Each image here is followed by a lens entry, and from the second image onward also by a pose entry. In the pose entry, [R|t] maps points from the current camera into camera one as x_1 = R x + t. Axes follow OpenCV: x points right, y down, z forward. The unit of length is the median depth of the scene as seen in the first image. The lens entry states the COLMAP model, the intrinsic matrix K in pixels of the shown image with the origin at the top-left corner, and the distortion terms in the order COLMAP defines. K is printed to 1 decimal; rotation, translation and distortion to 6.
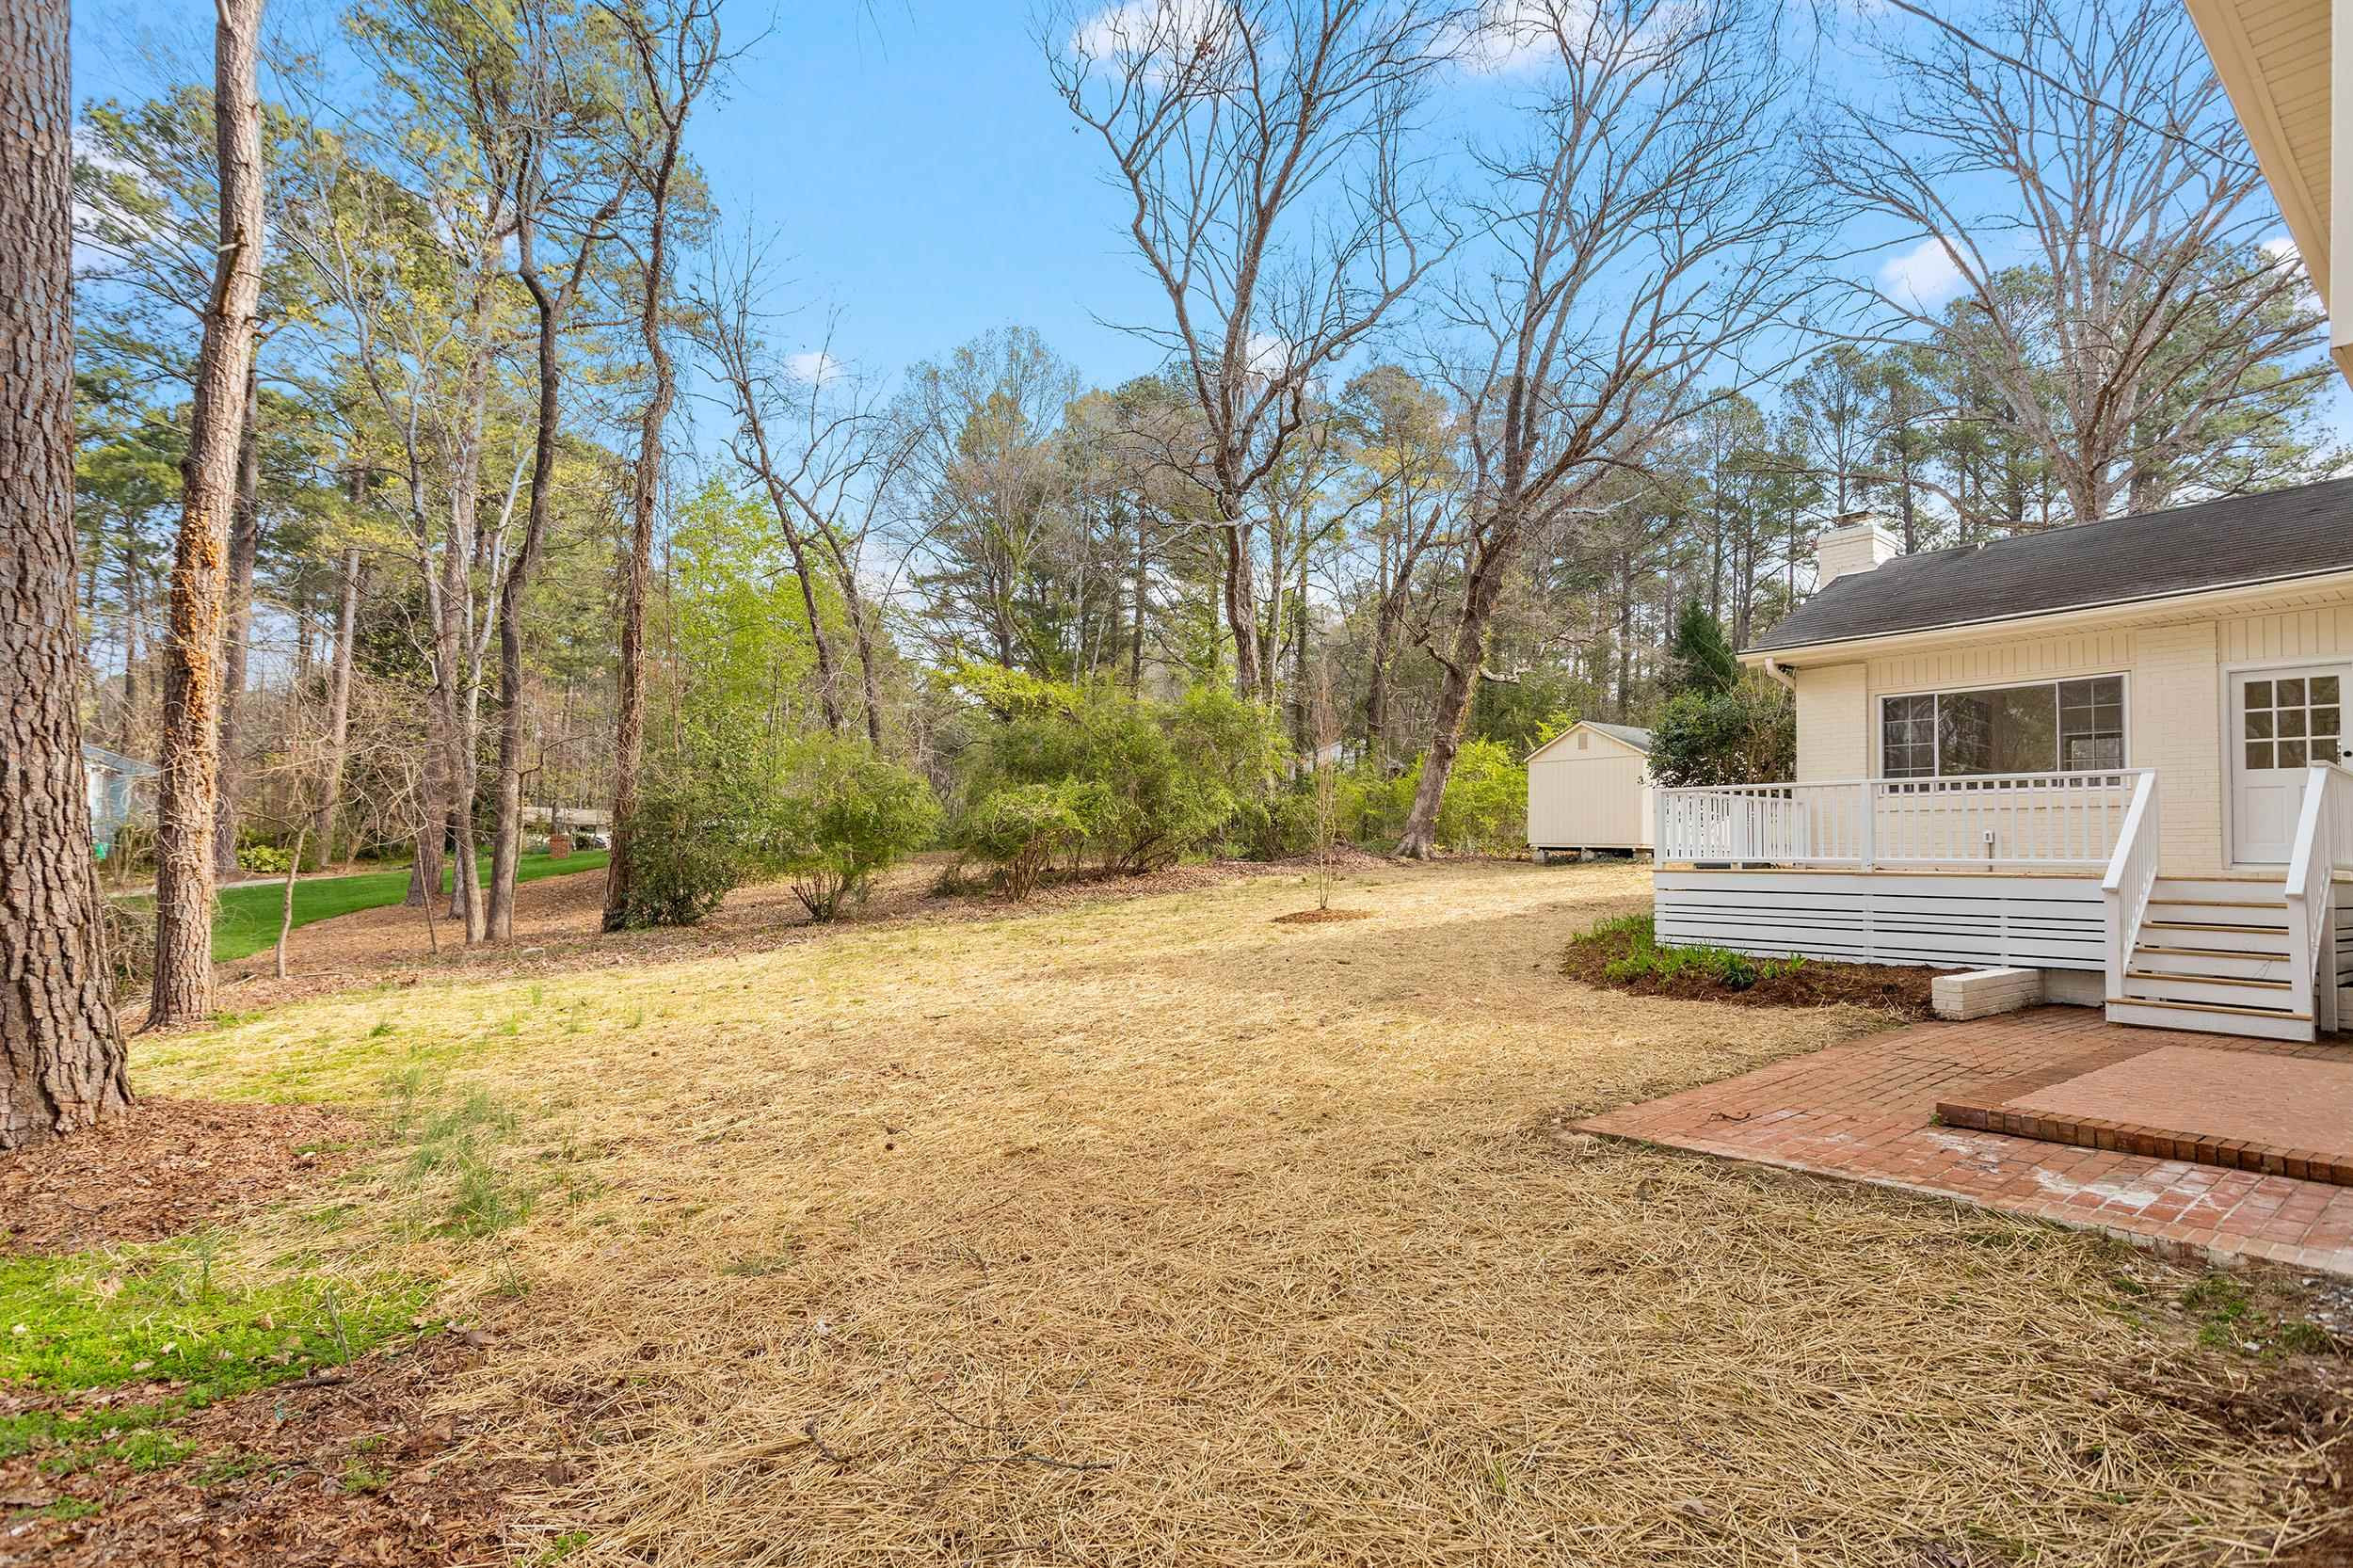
lens RADIAL K [[1139.8, 0, 1167.0], [0, 1139.8, 793.4], [0, 0, 1]] dist [-0.002959, -0.001250]
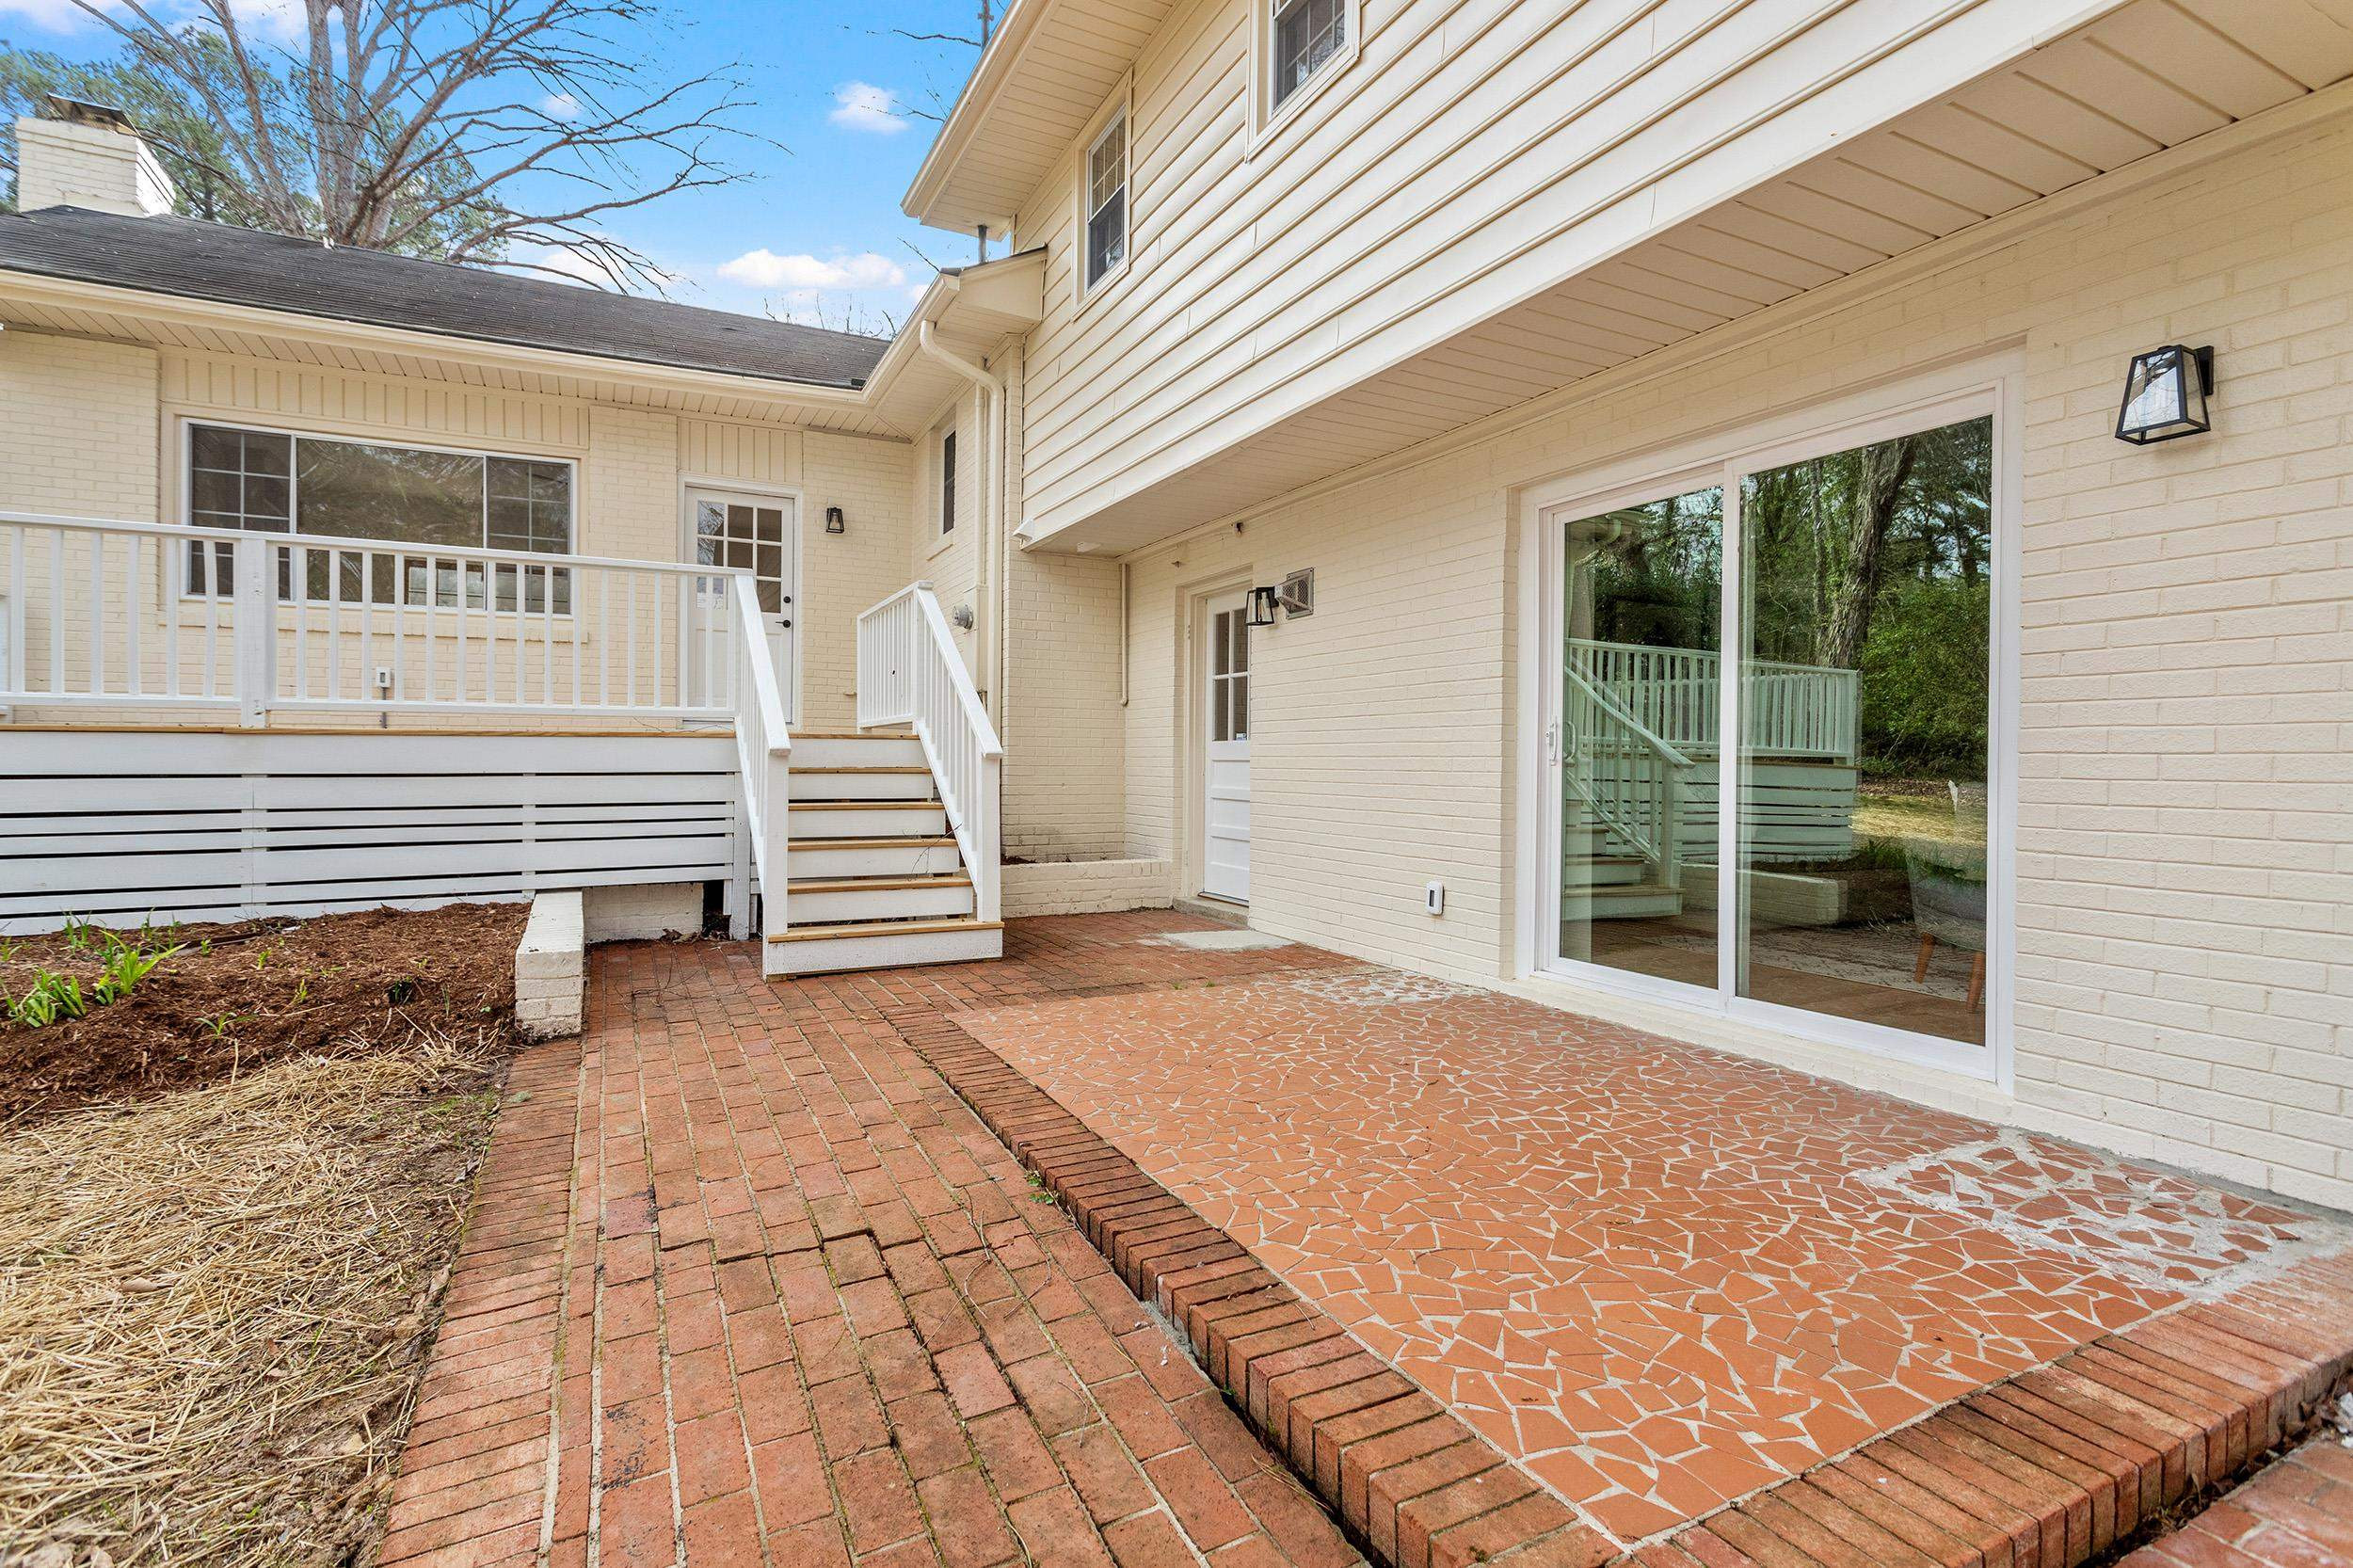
lens RADIAL K [[1139.8, 0, 1167.0], [0, 1139.8, 793.4], [0, 0, 1]] dist [-0.002959, -0.001250]
pose [[0.214197, -0.045299, 0.975740, 0.280732], [-0.057131, 0.996633, 0.058811, 0.056643], [-0.975118, -0.068342, 0.210887, 0.625535]]
